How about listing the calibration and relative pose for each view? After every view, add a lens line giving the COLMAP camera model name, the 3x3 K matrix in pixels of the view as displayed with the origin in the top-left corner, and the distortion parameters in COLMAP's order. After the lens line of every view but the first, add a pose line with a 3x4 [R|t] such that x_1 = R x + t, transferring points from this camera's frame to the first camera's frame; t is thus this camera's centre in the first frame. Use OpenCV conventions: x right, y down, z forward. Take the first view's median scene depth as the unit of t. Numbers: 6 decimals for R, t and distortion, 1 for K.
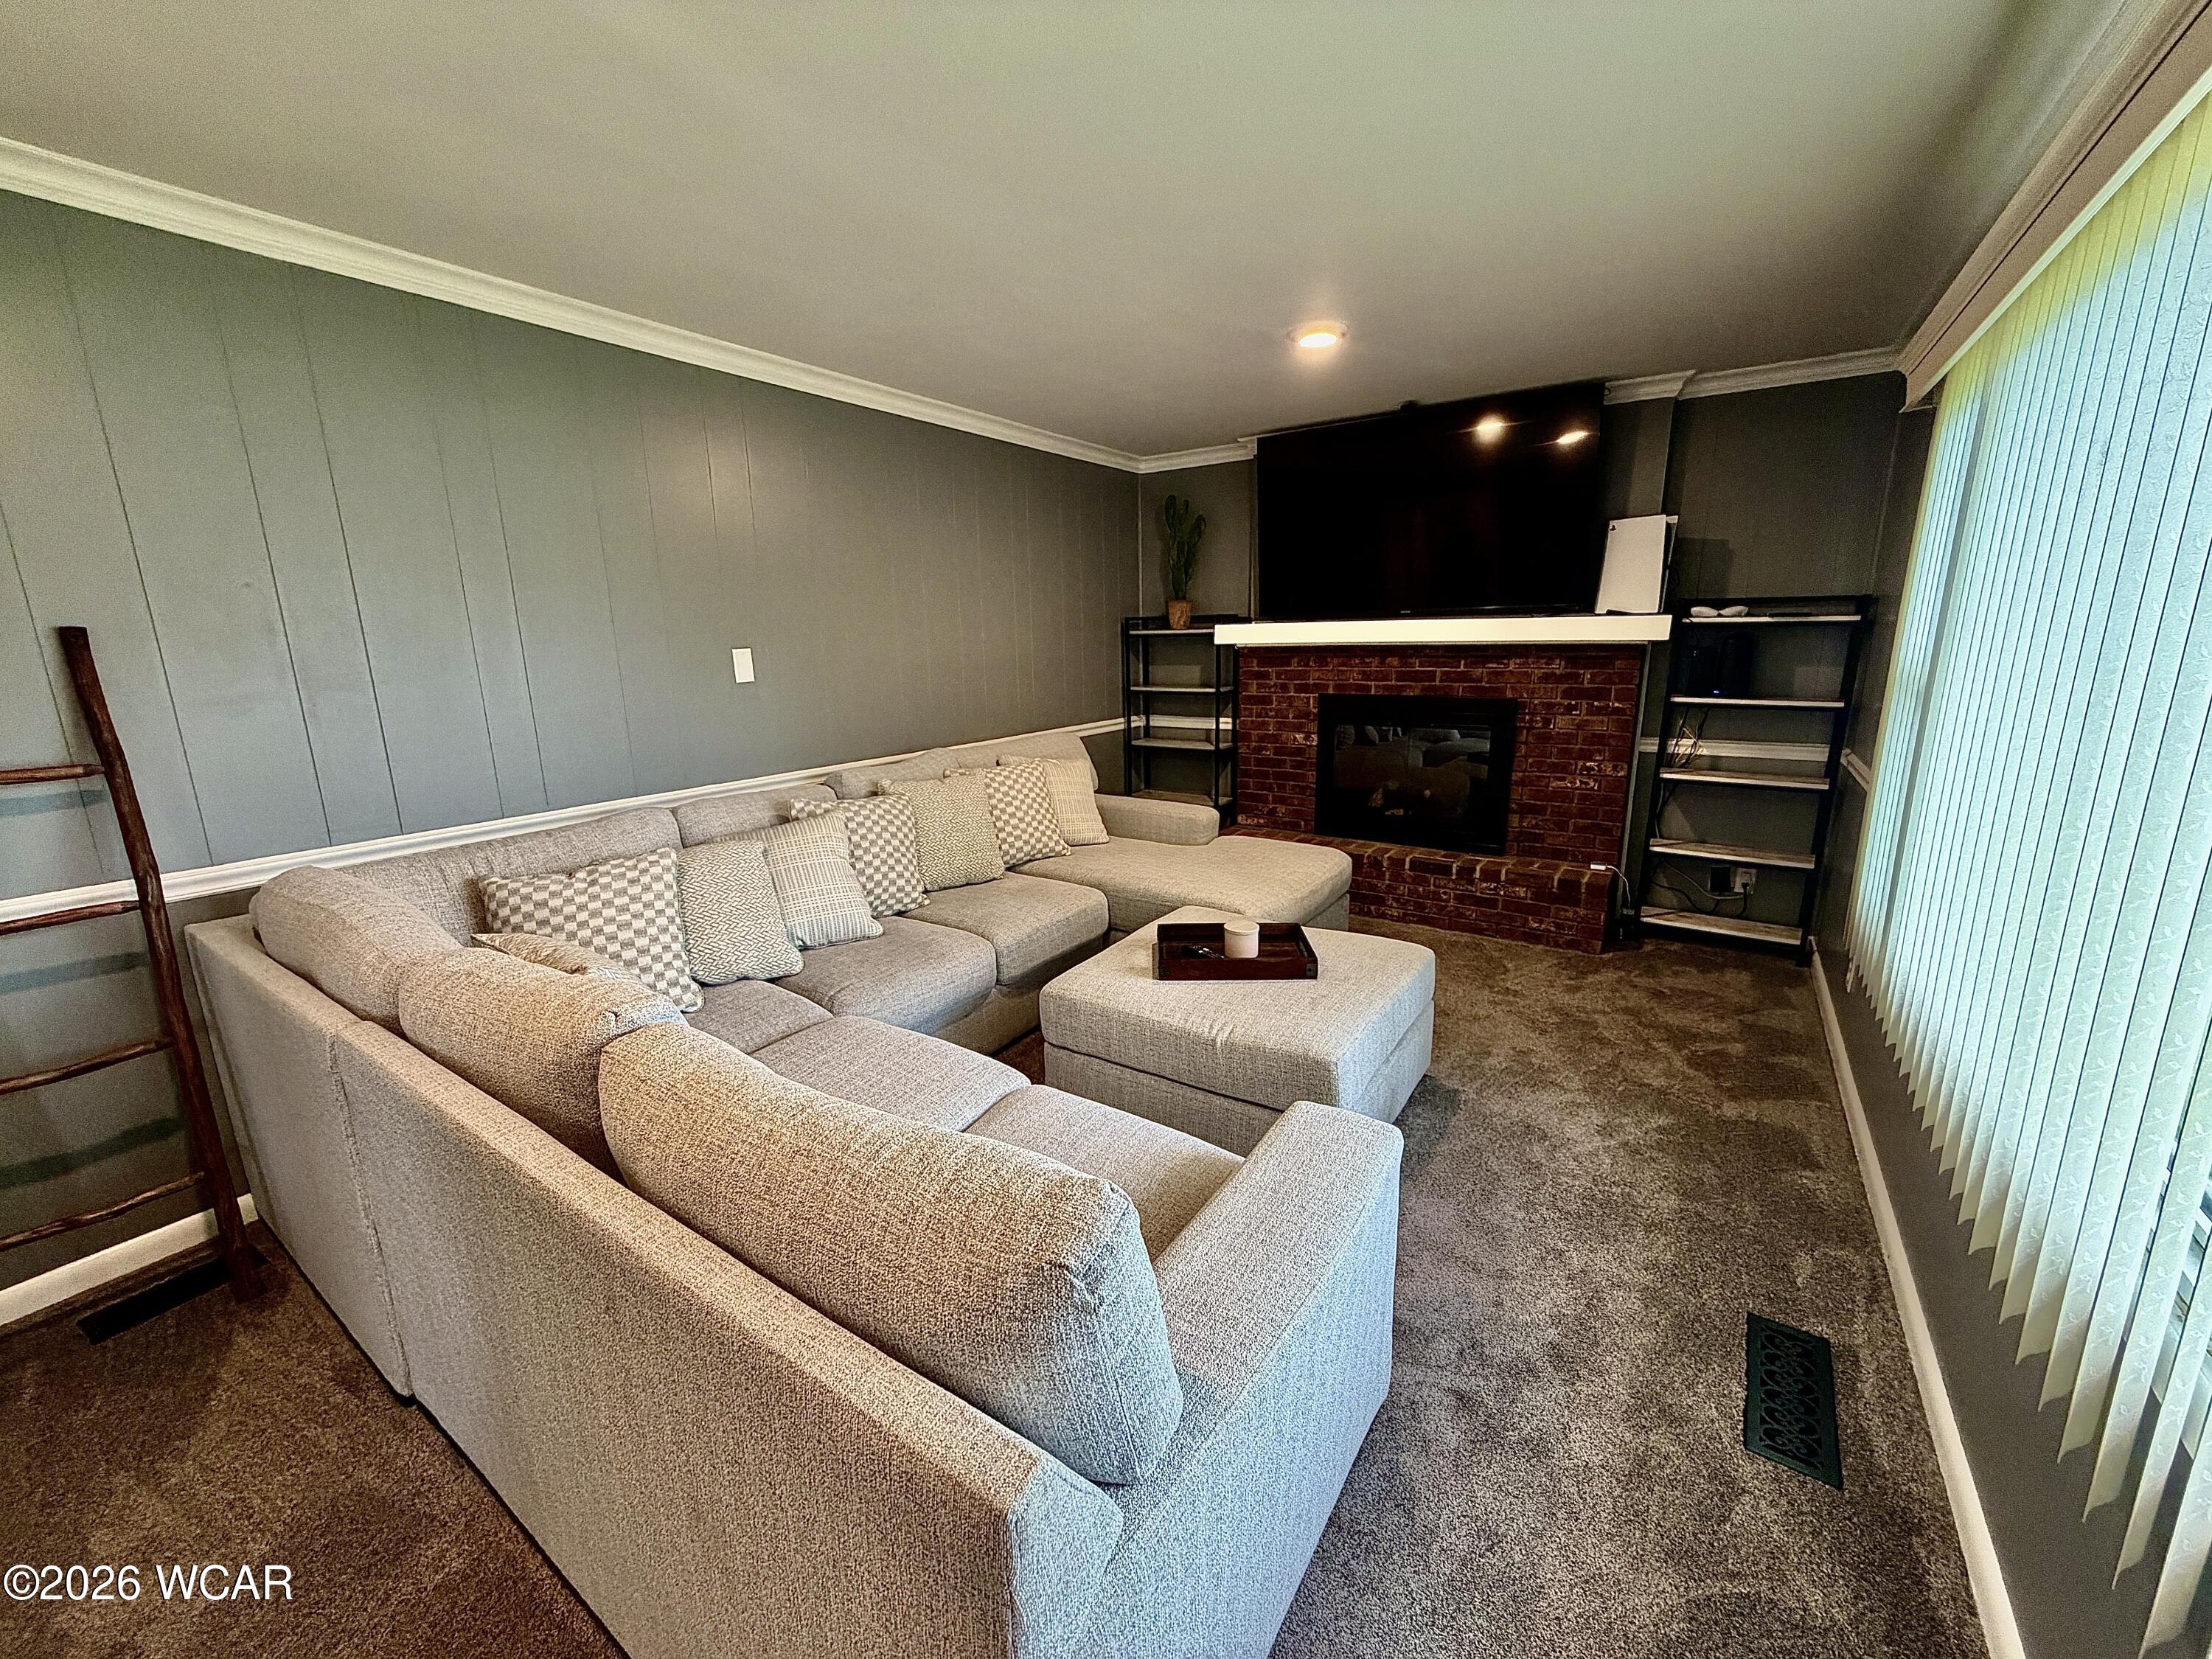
lens RADIAL K [[880.6, 0, 1102.3], [0, 880.6, 828.6], [0, 0, 1]] dist [0.000254, 0.000459]
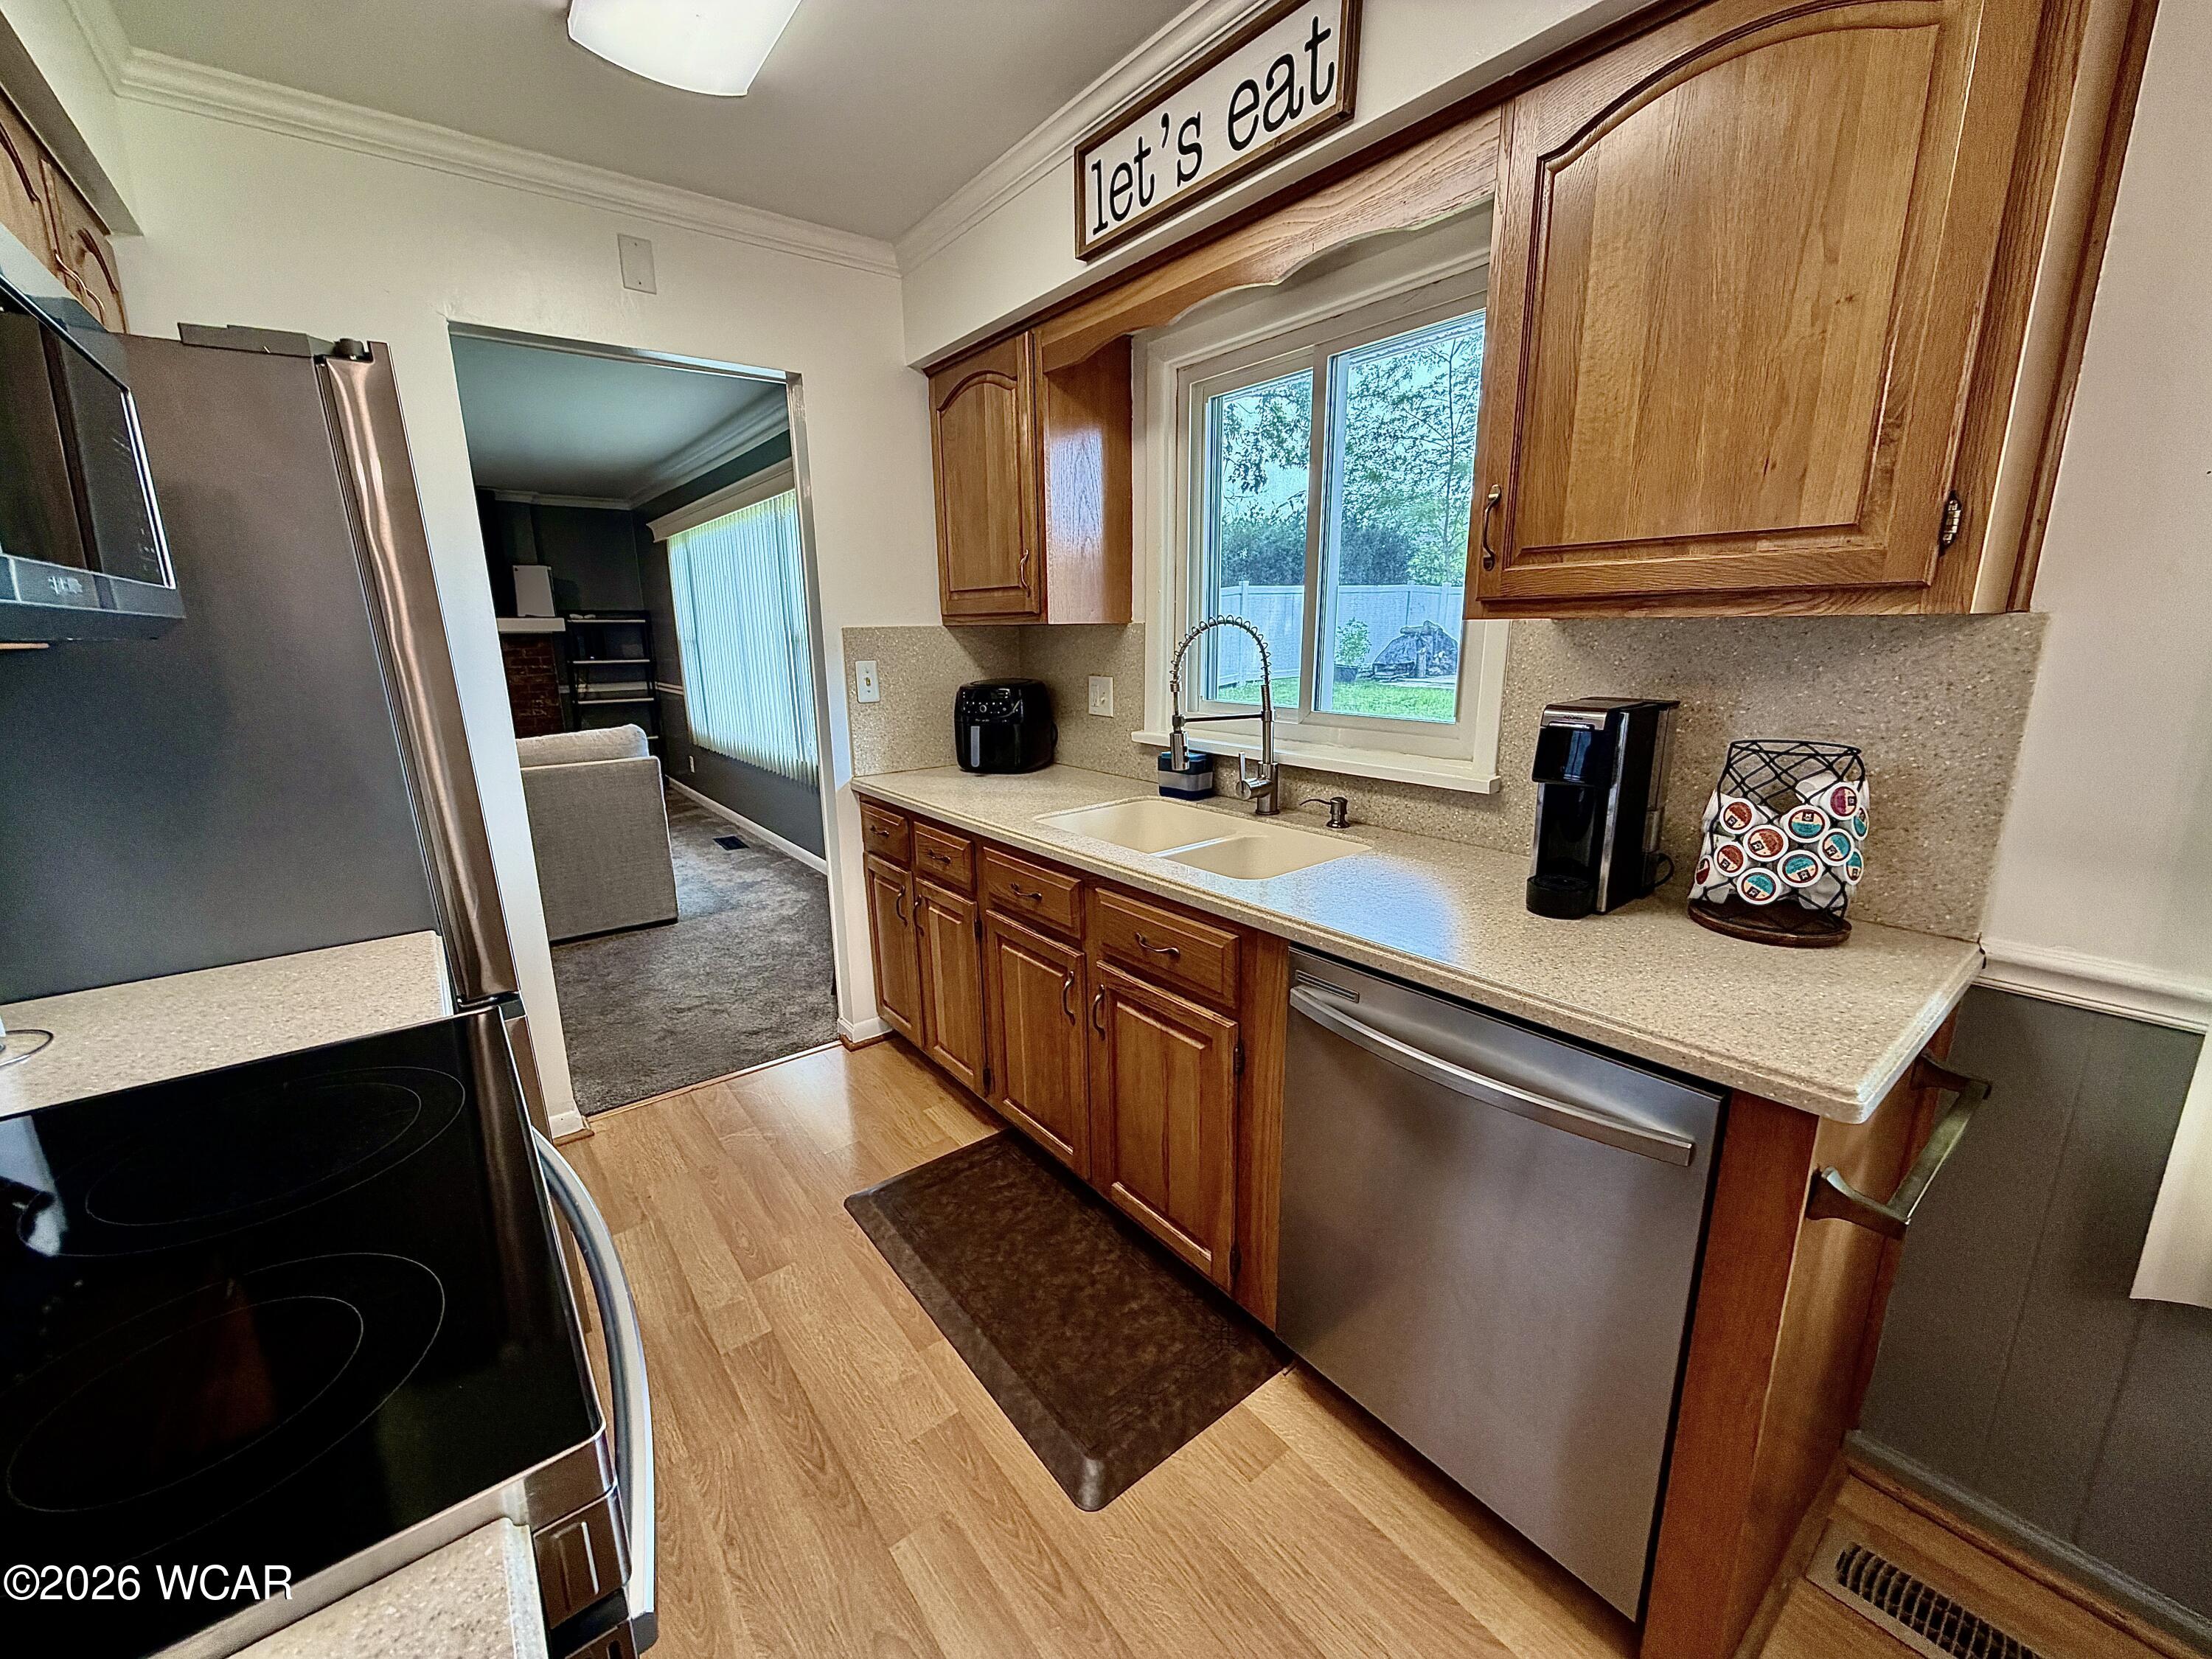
lens RADIAL K [[880.6, 0, 1106.1], [0, 880.6, 829.6], [0, 0, 1]] dist [0.000254, 0.000459]
pose [[0.301017, -0.203964, 0.931551, -0.827835], [0.217625, 0.965774, 0.141135, 0.178980], [-0.928455, 0.160245, 0.335102, -0.631612]]
